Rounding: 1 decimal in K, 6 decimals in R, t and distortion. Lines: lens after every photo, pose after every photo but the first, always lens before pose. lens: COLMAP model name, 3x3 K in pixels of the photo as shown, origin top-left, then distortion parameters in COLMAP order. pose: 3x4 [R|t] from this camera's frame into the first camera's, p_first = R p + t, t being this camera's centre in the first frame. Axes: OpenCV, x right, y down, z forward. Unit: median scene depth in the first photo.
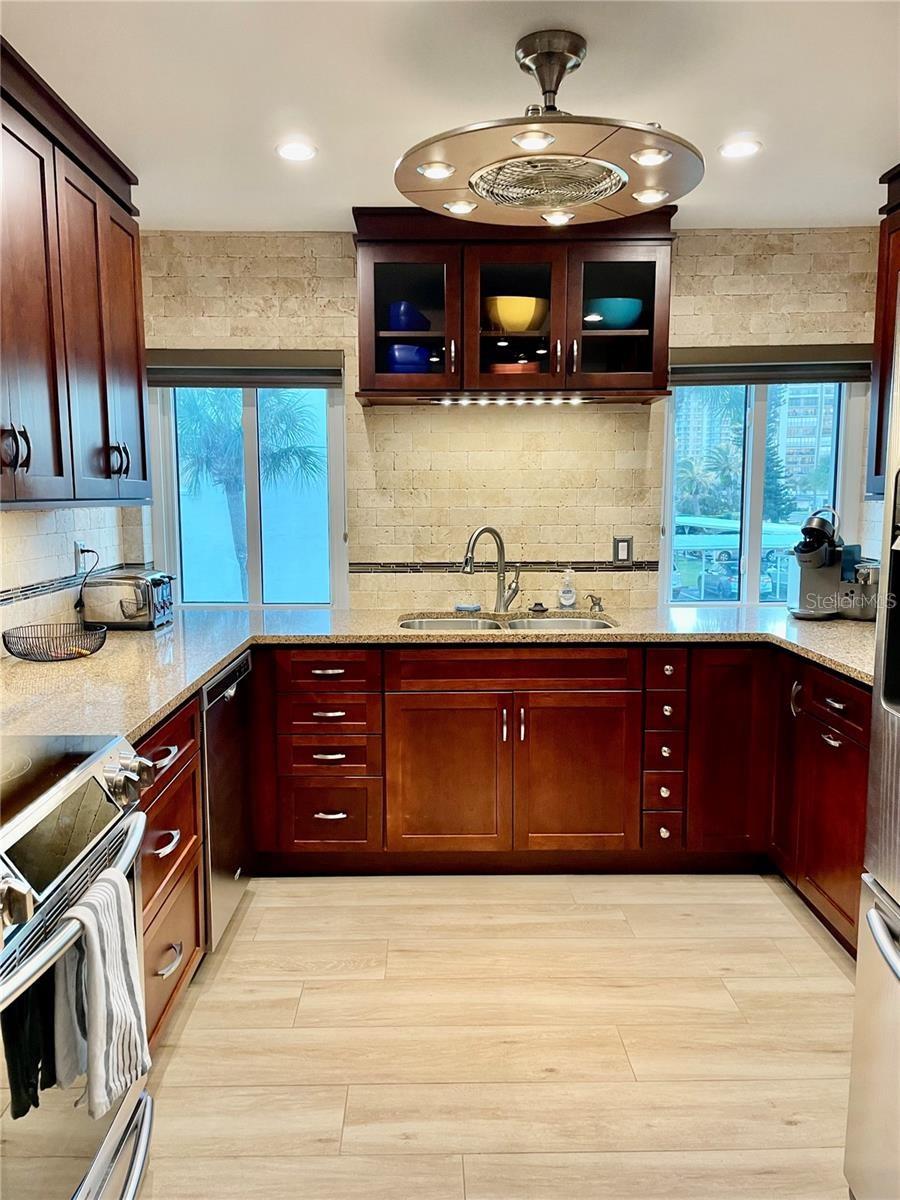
lens RADIAL K [[907.0, 0, 447.9], [0, 907.0, 601.5], [0, 0, 1]] dist [0.076792, -0.096789]
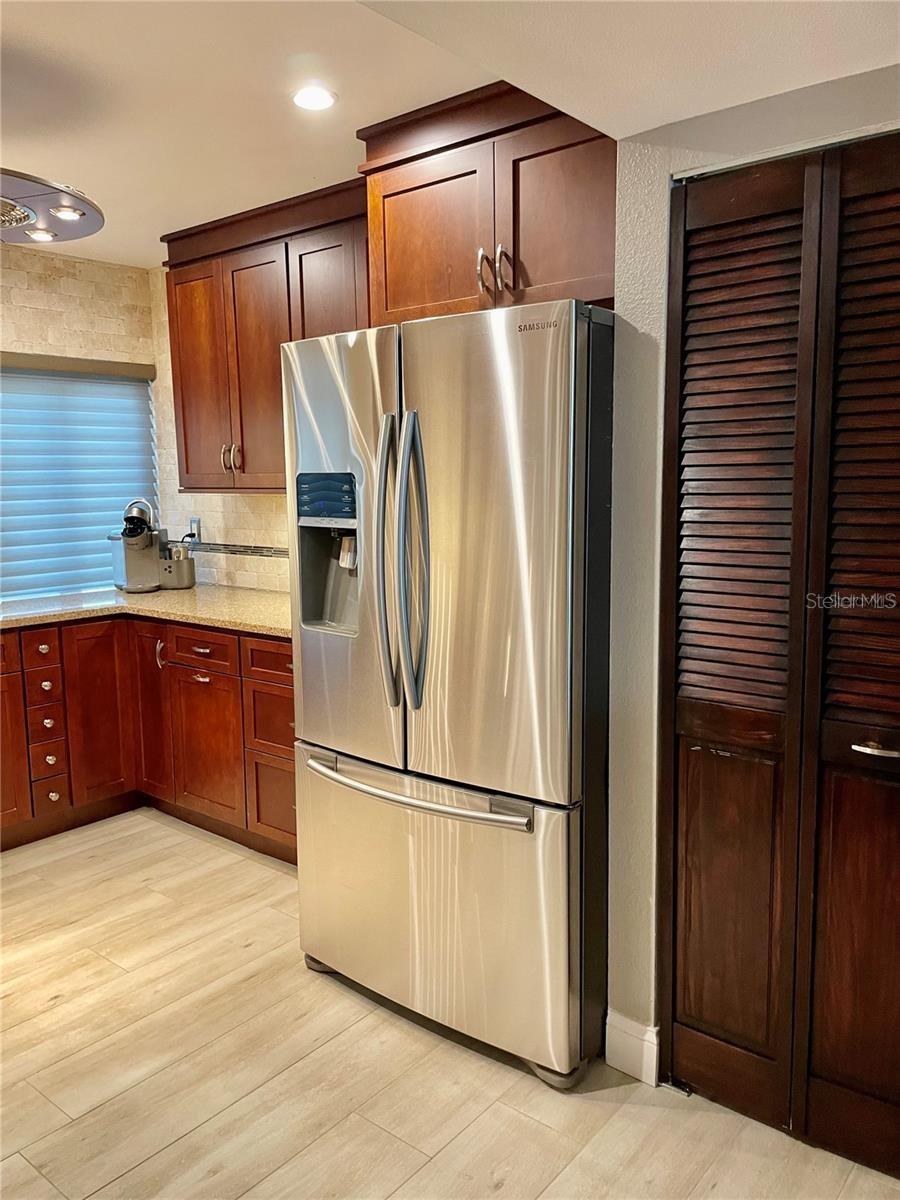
lens RADIAL K [[907.0, 0, 450.6], [0, 907.0, 594.2], [0, 0, 1]] dist [0.076792, -0.096789]
pose [[0.644139, -0.102080, 0.758066, -0.275249], [0.100509, 0.993757, 0.048414, 0.005106], [-0.758276, 0.045007, 0.650378, -0.096986]]
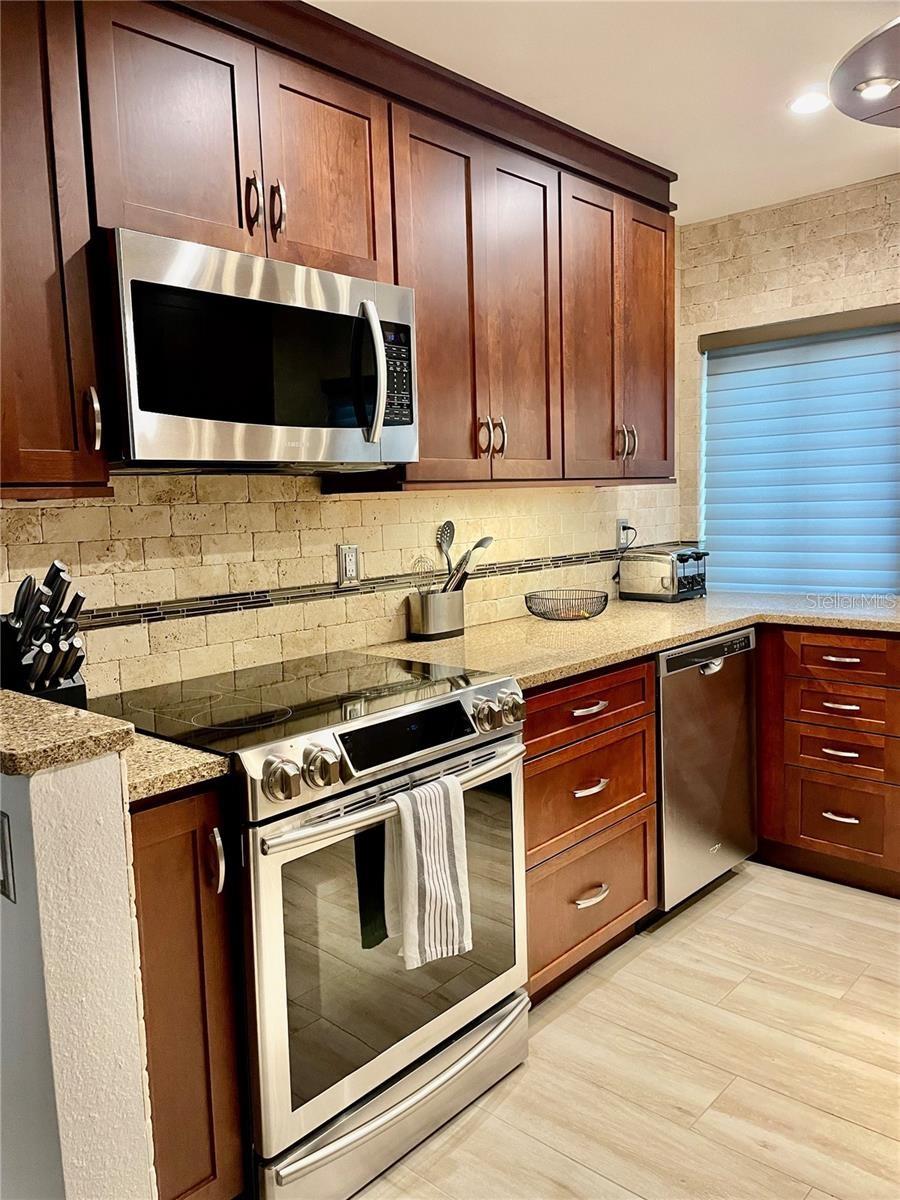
lens RADIAL K [[907.0, 0, 430.4], [0, 907.0, 591.1], [0, 0, 1]] dist [0.076792, -0.096789]
pose [[0.720990, 0.048630, -0.691237, 0.217704], [-0.049091, 0.998613, 0.019050, 0.012457], [0.691205, 0.020199, 0.722377, 0.052845]]
